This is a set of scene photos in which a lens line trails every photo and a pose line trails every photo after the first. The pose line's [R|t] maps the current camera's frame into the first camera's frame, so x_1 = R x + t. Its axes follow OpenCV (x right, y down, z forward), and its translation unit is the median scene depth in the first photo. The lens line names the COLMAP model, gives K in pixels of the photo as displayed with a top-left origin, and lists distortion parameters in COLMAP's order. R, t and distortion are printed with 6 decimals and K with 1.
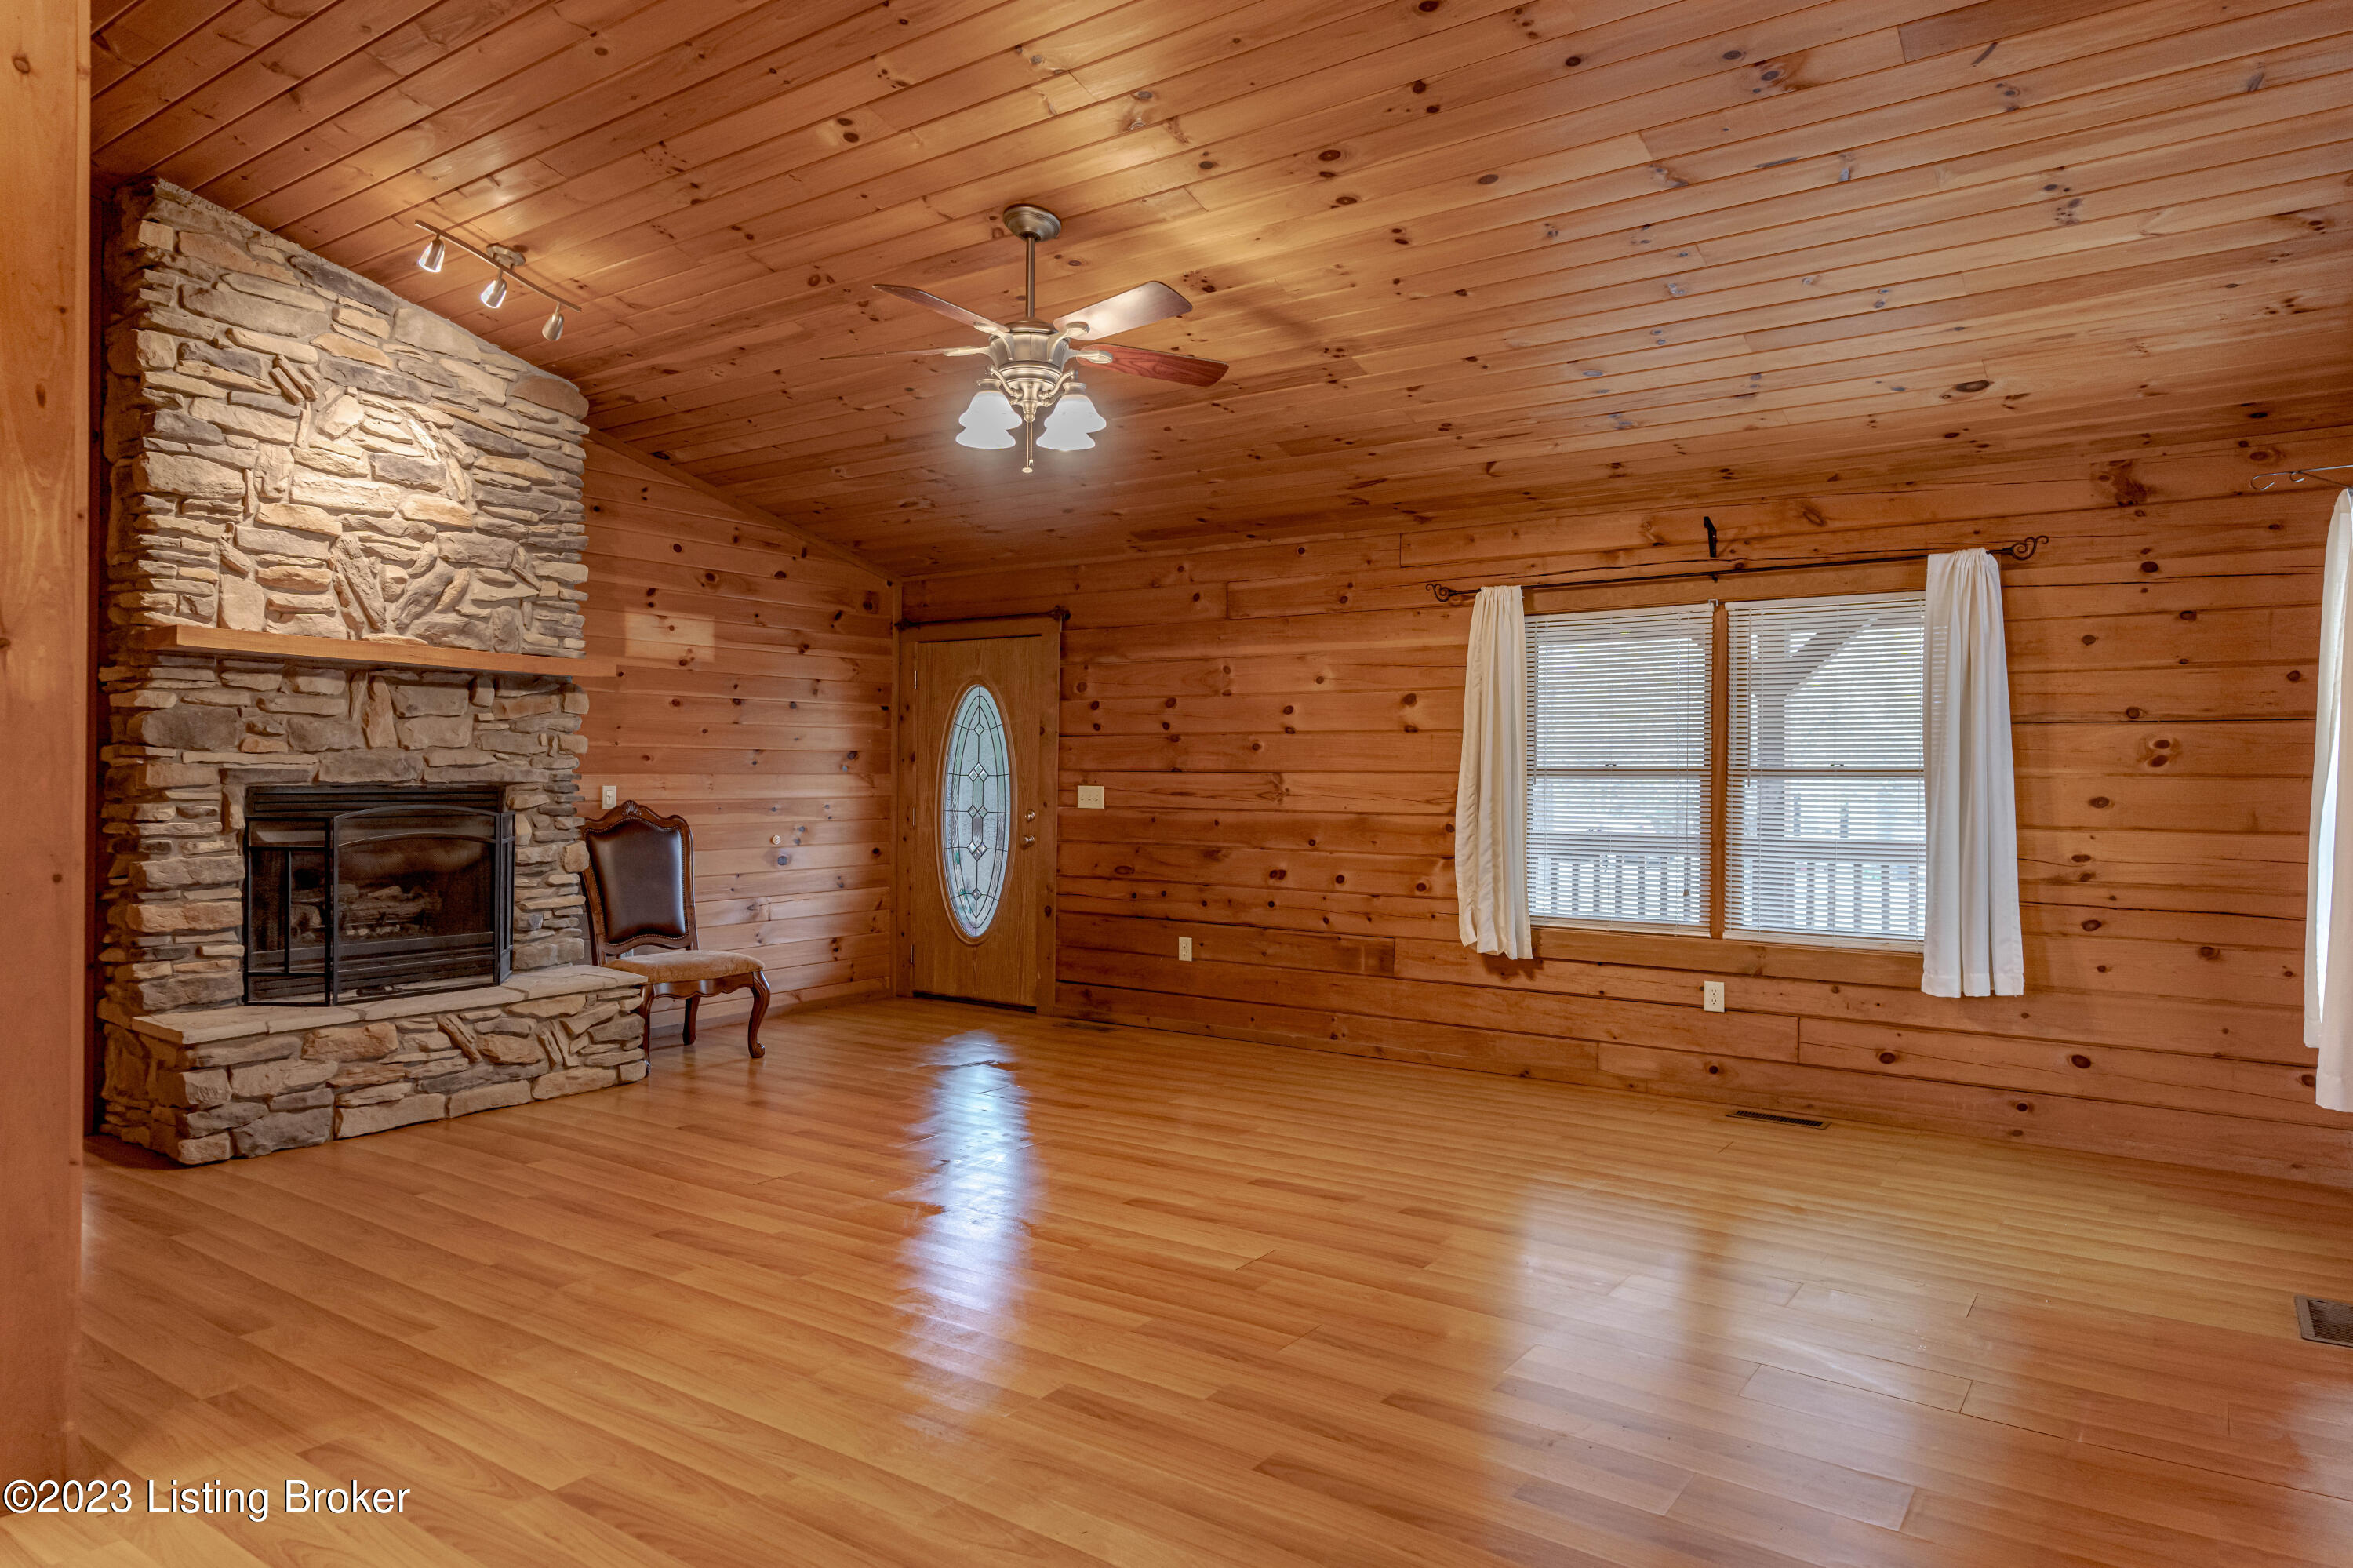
lens RADIAL K [[1355.4, 0, 1177.5], [0, 1355.4, 767.5], [0, 0, 1]] dist [0.005984, 0.001074]
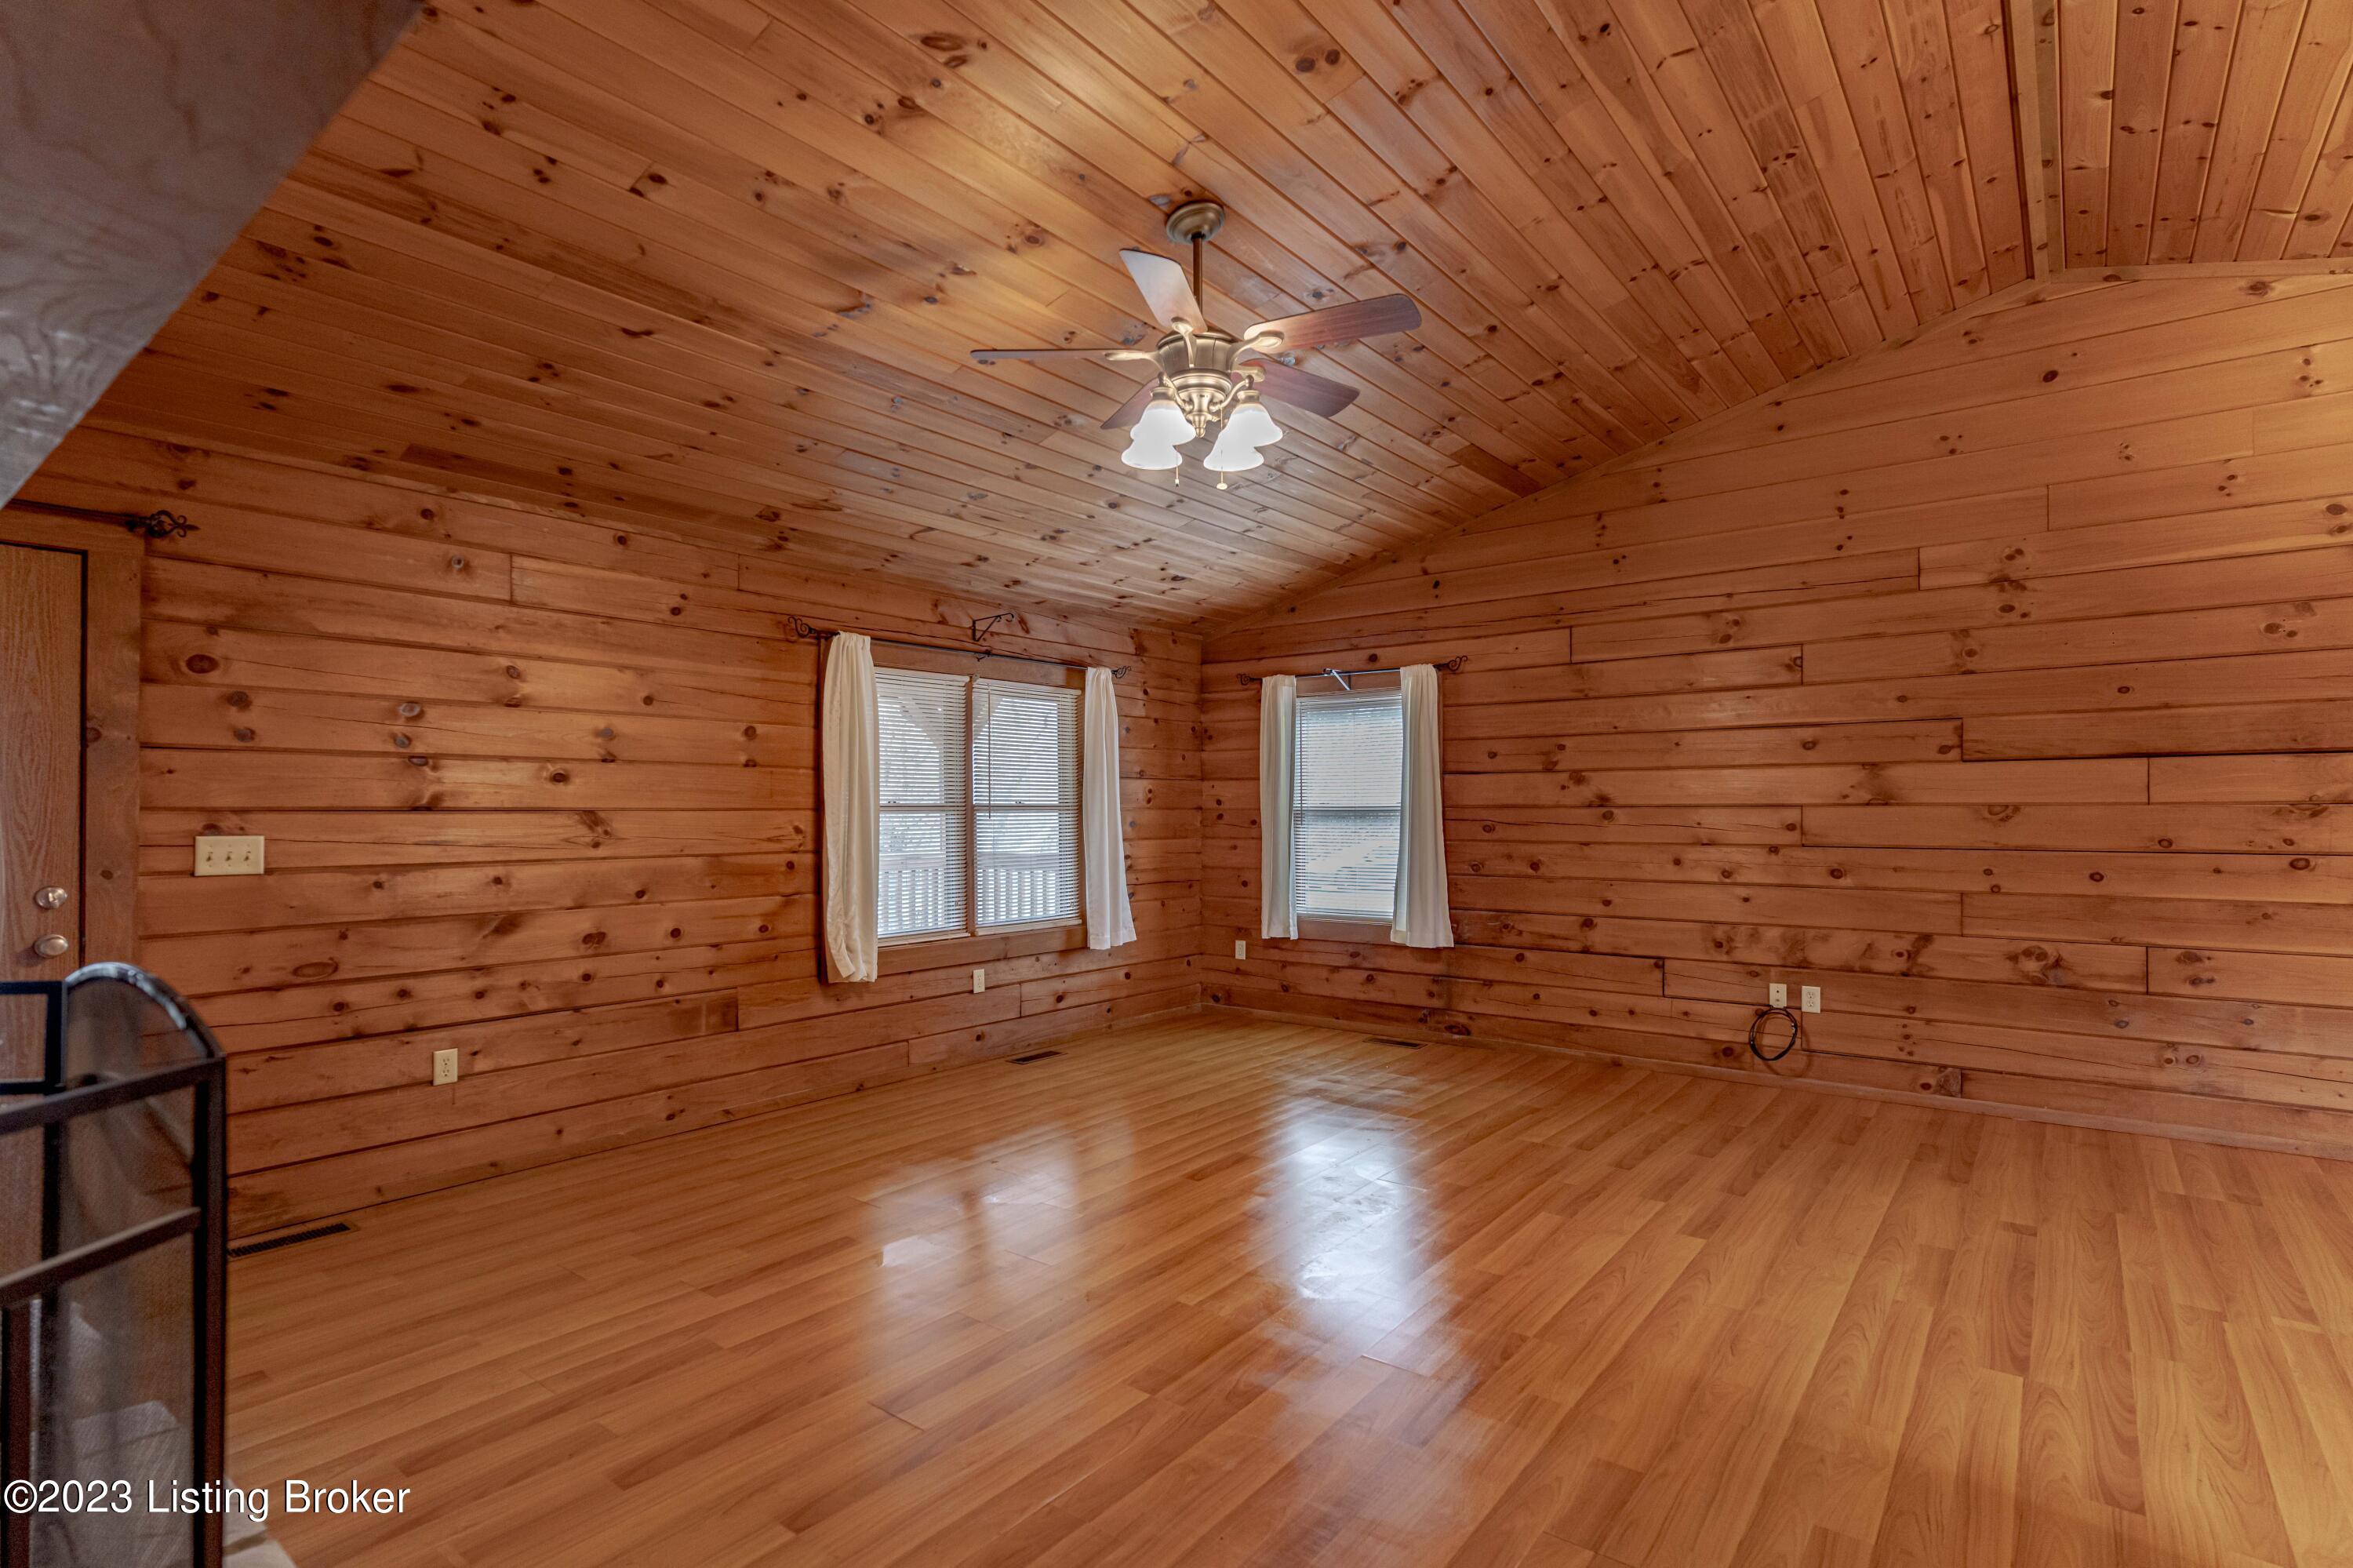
lens RADIAL K [[1144.7, 0, 1176.5], [0, 1144.7, 784.0], [0, 0, 1]] dist [0.001619, 0.000259]
pose [[0.084694, 0.015253, 0.996290, -0.694076], [-0.002052, 0.999883, -0.015134, -0.003073], [-0.996405, -0.000763, 0.084715, 0.734441]]
